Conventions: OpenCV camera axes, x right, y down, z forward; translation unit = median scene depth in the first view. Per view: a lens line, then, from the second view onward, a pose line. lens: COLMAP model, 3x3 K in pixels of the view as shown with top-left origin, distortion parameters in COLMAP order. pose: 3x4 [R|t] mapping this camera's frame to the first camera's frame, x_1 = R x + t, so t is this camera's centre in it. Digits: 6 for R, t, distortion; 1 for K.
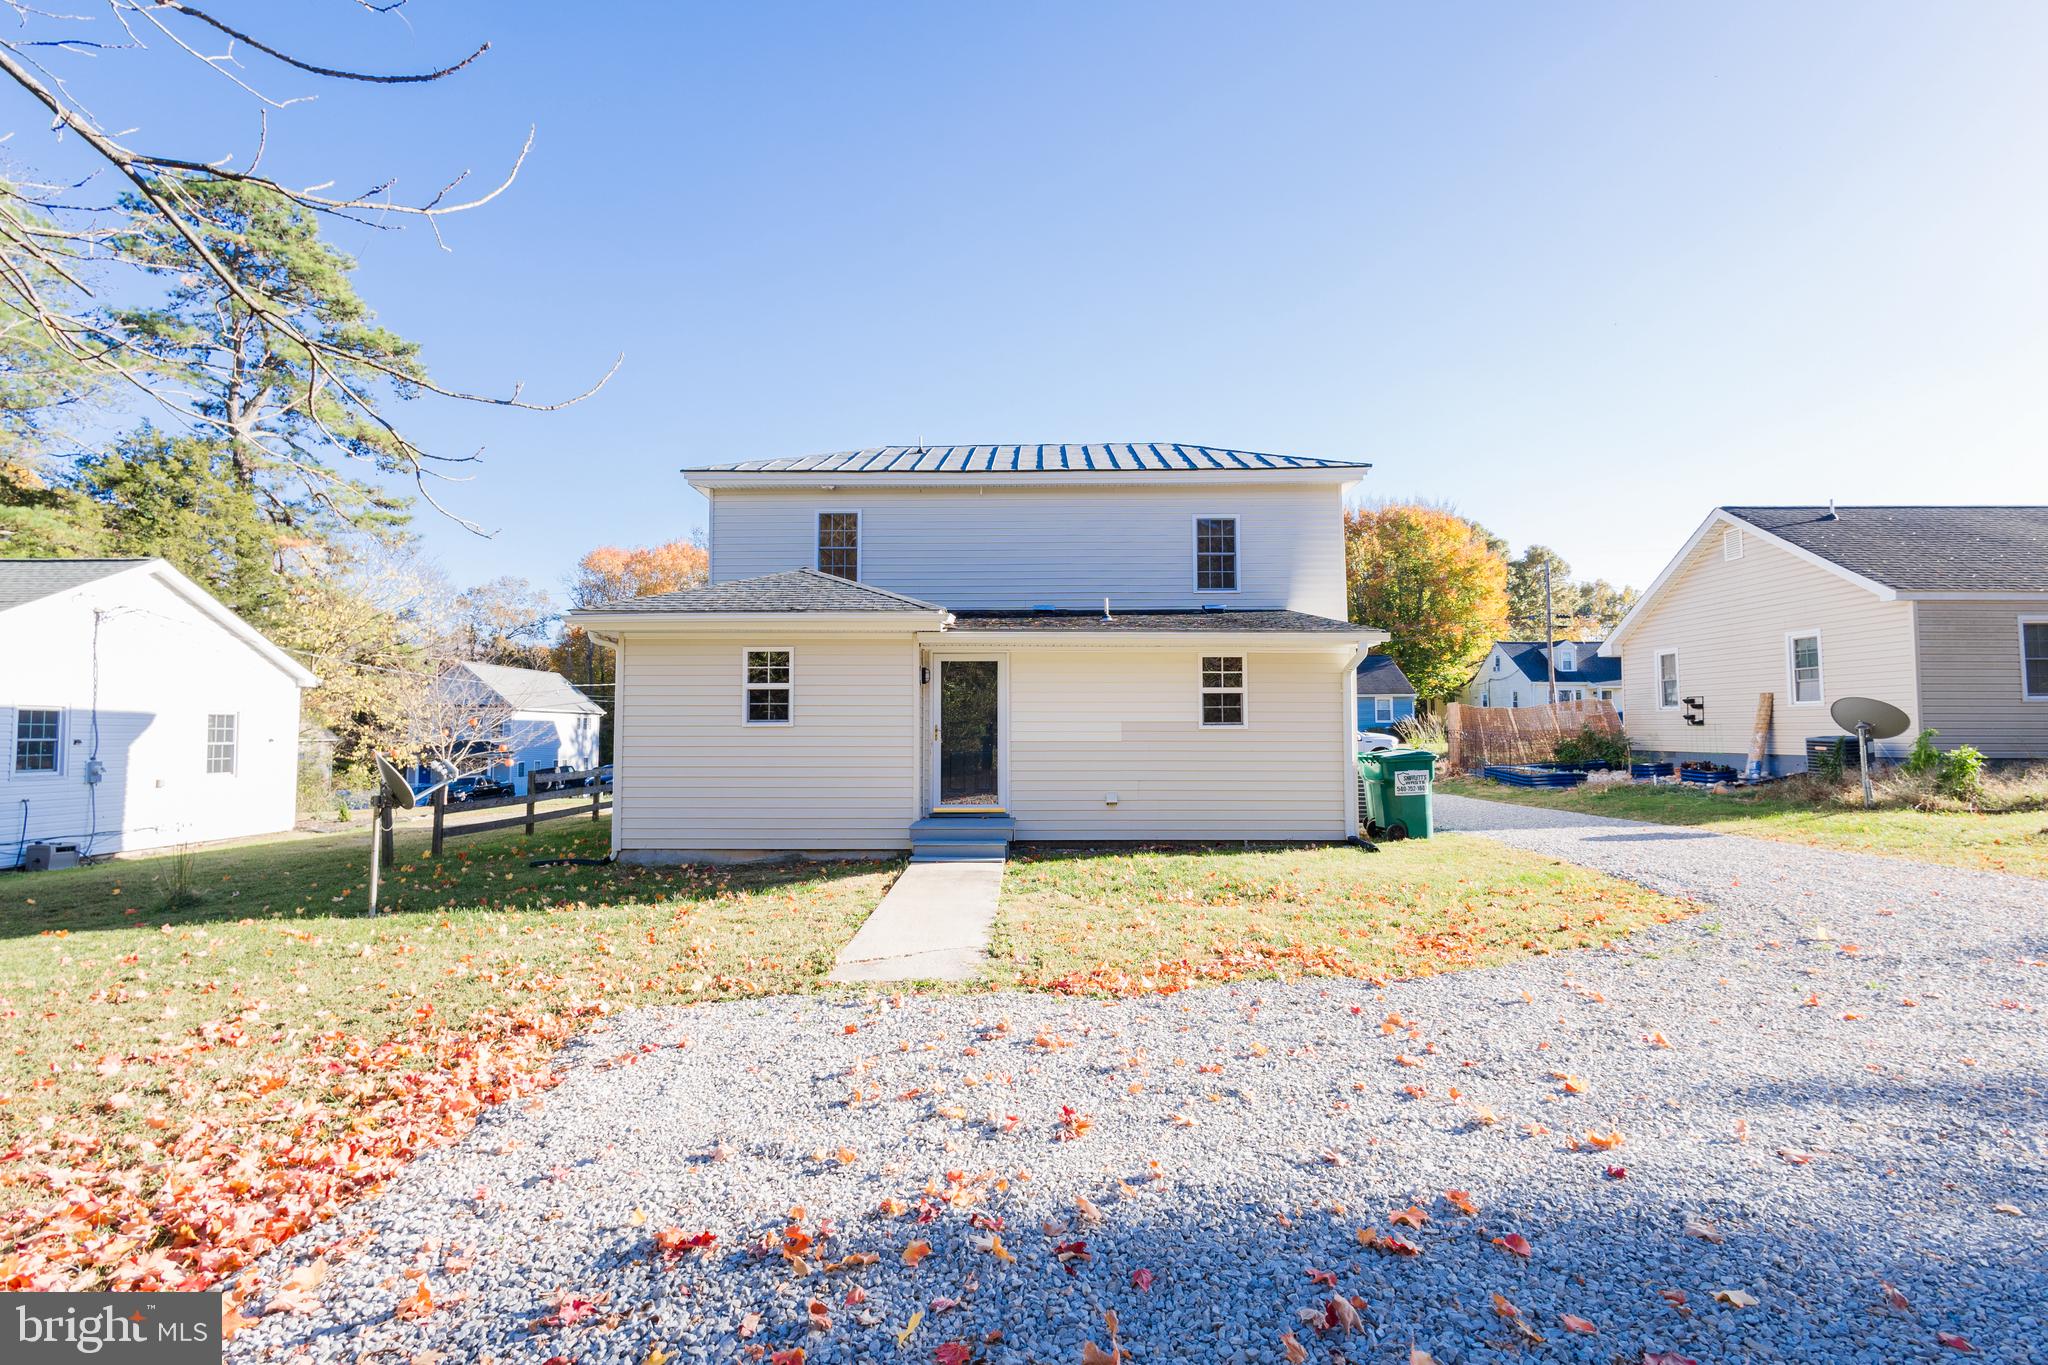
lens RADIAL K [[941.2, 0, 1024.0], [0, 941.2, 682.5], [0, 0, 1]] dist [0.012455, 0.000082]
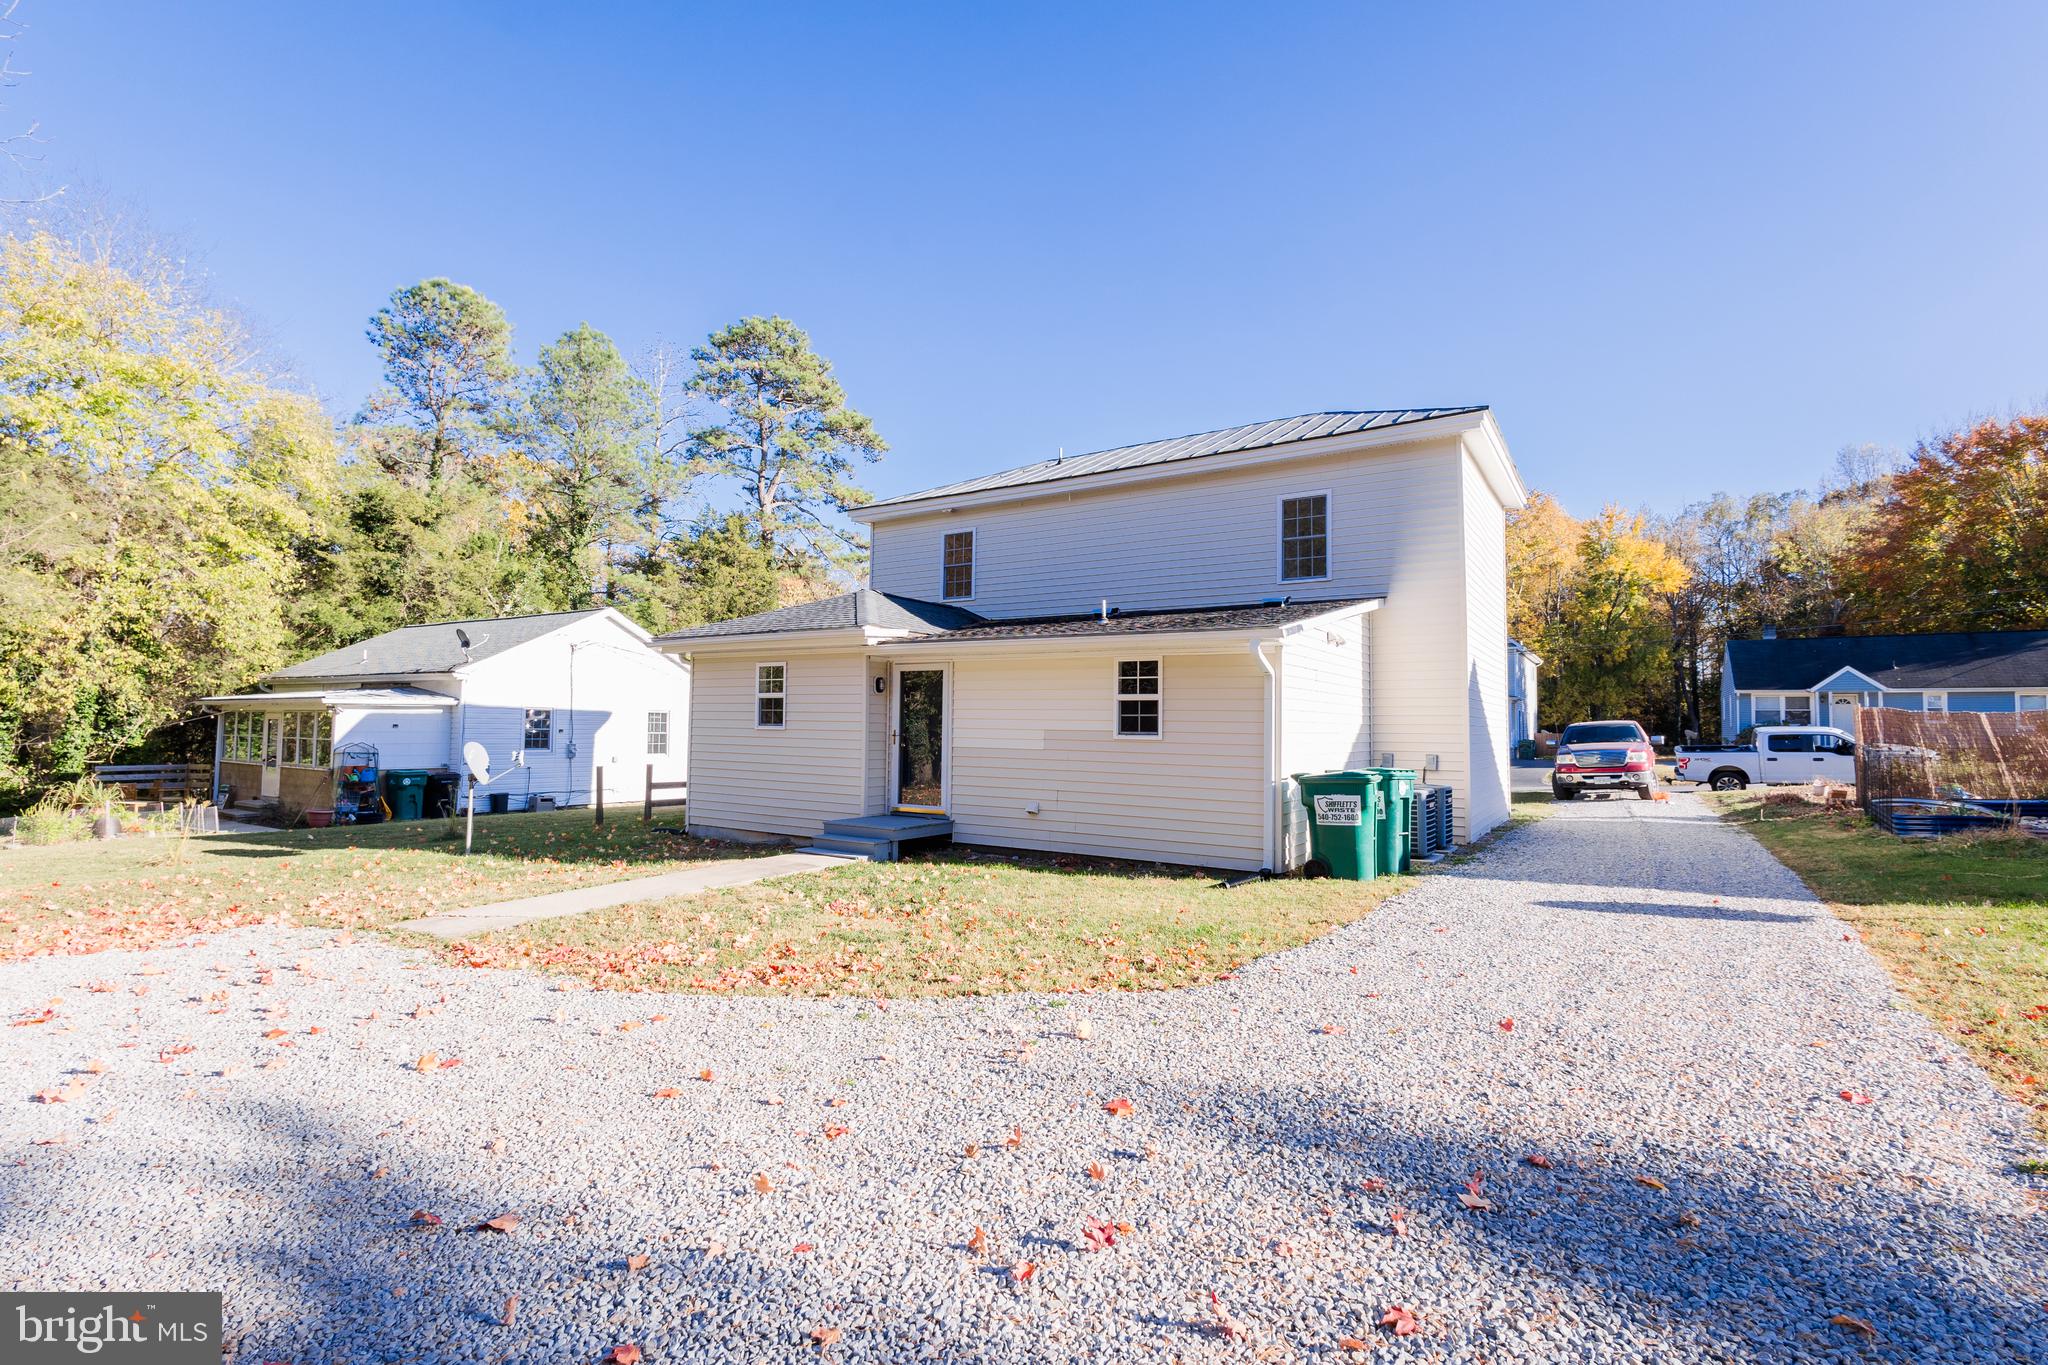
lens RADIAL K [[932.0, 0, 1041.9], [0, 932.0, 684.4], [0, 0, 1]] dist [0.007919, 0.000019]
pose [[0.847150, -0.010256, -0.531255, 0.475993], [0.014253, 0.999893, 0.003424, -0.006792], [0.531163, -0.010473, 0.847205, 0.139012]]
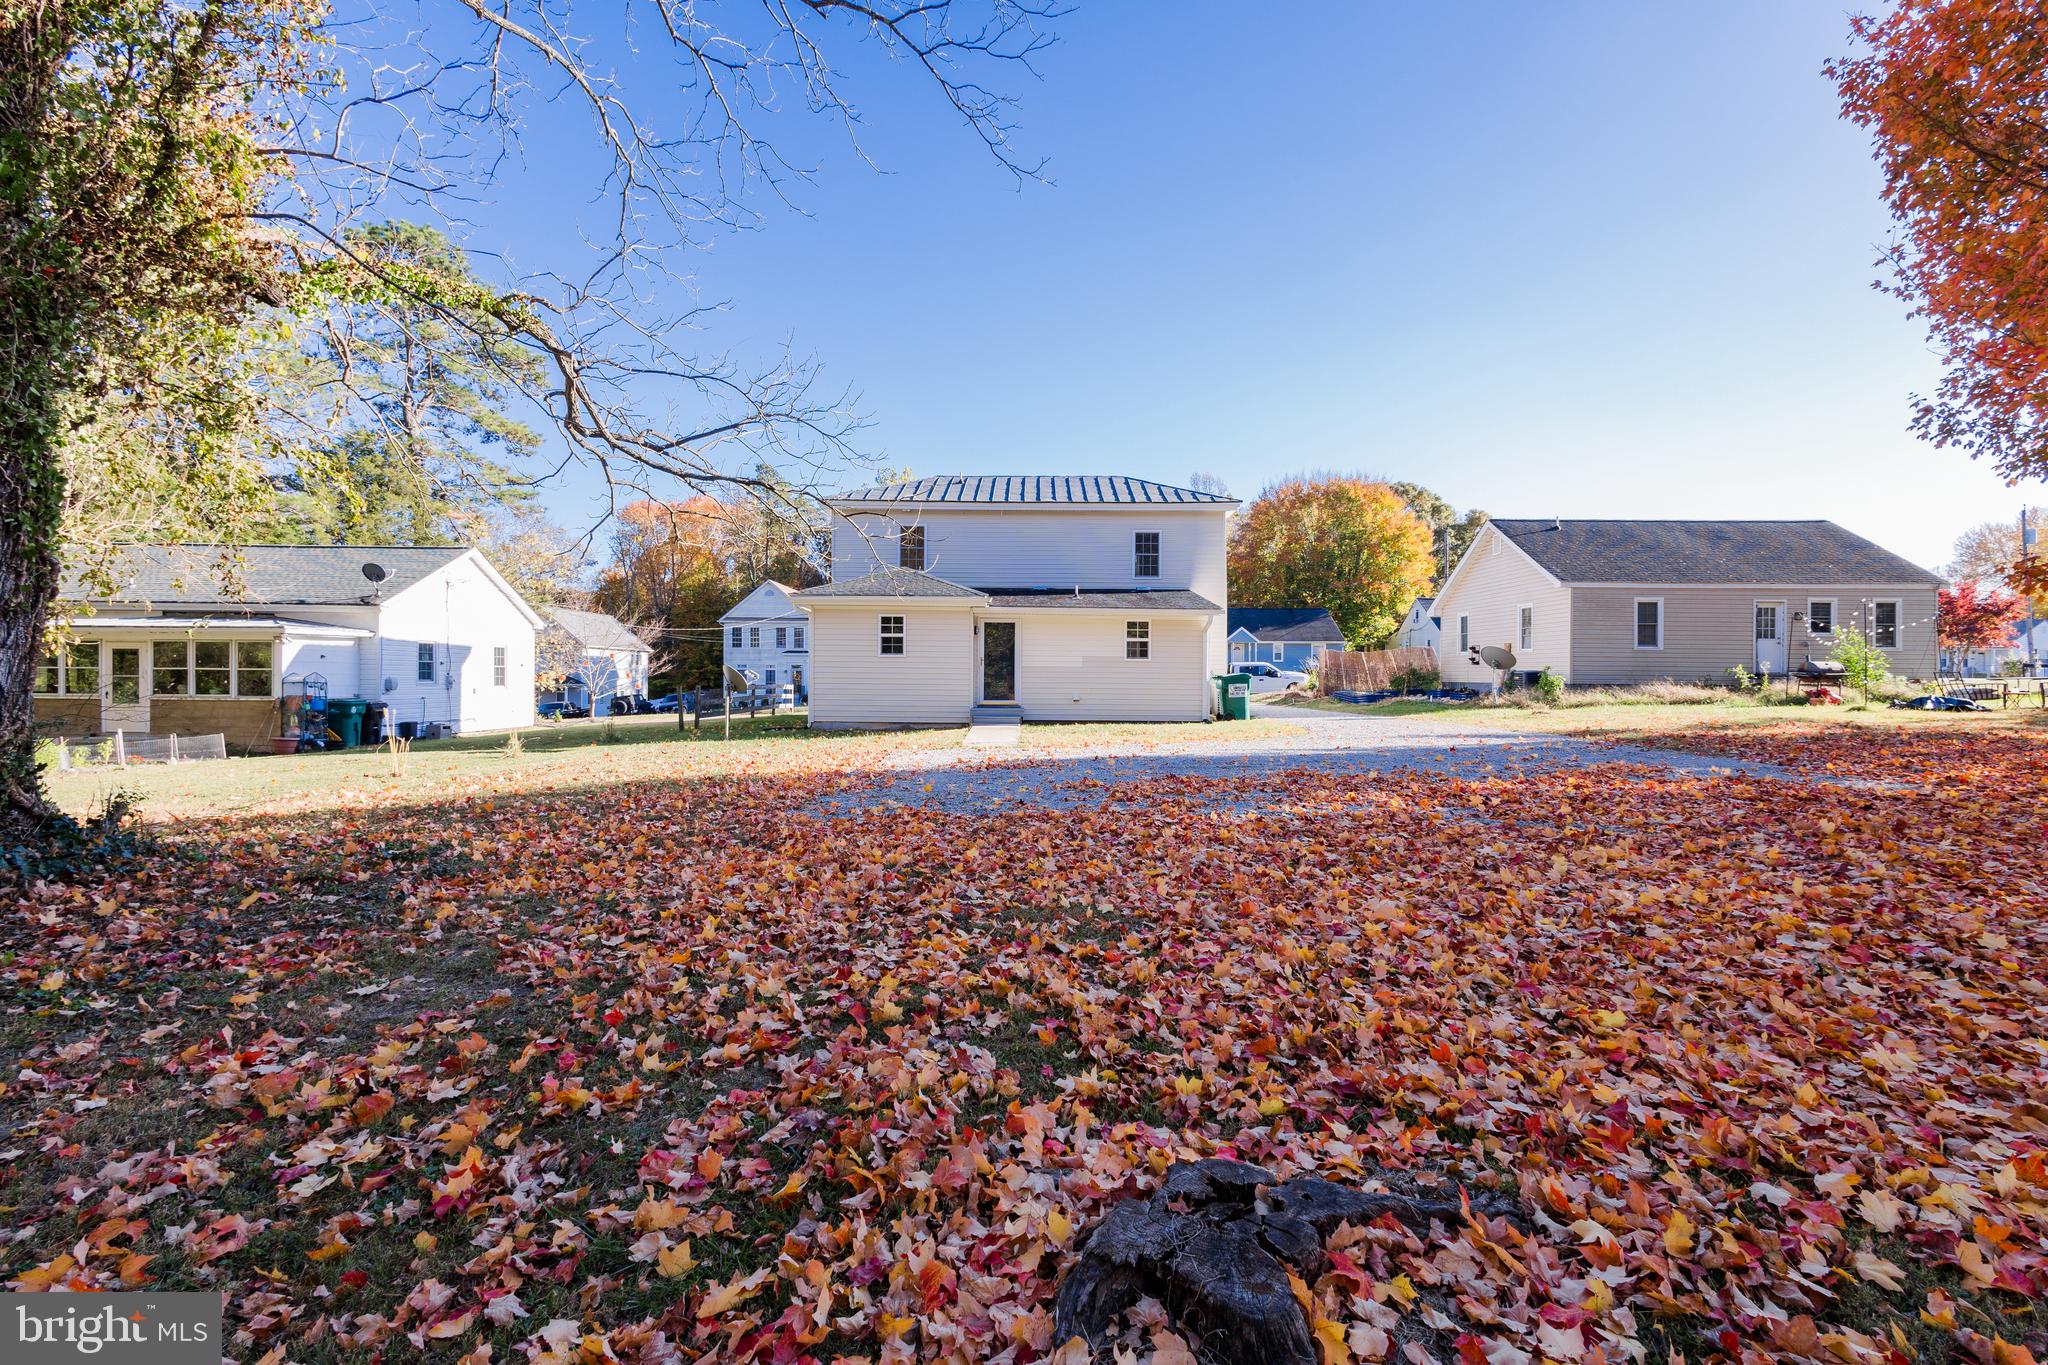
lens RADIAL K [[907.6, 0, 1024.0], [0, 907.6, 682.5], [0, 0, 1]] dist [0.055163, 0.000033]
pose [[0.999910, 0.009288, 0.009651, -0.020601], [-0.009865, 0.998051, 0.061617, -0.011913], [-0.009060, -0.061707, 0.998053, -0.593308]]
